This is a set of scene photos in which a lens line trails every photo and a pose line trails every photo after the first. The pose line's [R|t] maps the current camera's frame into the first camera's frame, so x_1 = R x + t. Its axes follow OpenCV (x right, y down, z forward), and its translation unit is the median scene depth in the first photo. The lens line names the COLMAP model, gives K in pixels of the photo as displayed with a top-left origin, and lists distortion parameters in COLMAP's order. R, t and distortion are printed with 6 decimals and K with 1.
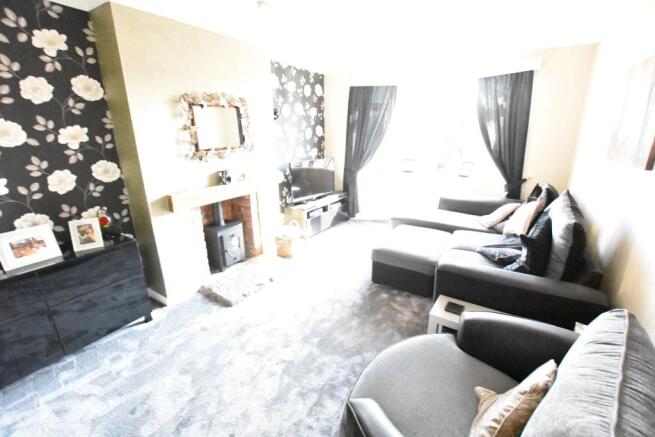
lens RADIAL K [[292.7, 0, 330.4], [0, 292.7, 220.5], [0, 0, 1]] dist [-0.019830, -0.000232]
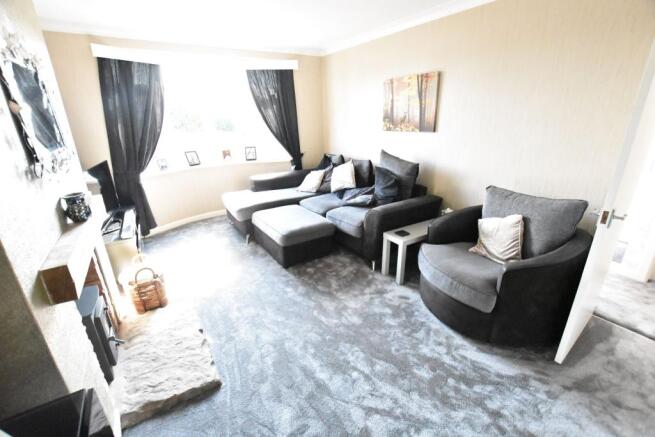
lens RADIAL K [[292.7, 0, 330.4], [0, 292.7, 220.5], [0, 0, 1]] dist [-0.019830, -0.000232]
pose [[0.407252, -0.306467, 0.860363, -0.574199], [0.281715, 0.938239, 0.200857, -0.096601], [-0.868782, 0.160578, 0.468436, 0.343262]]
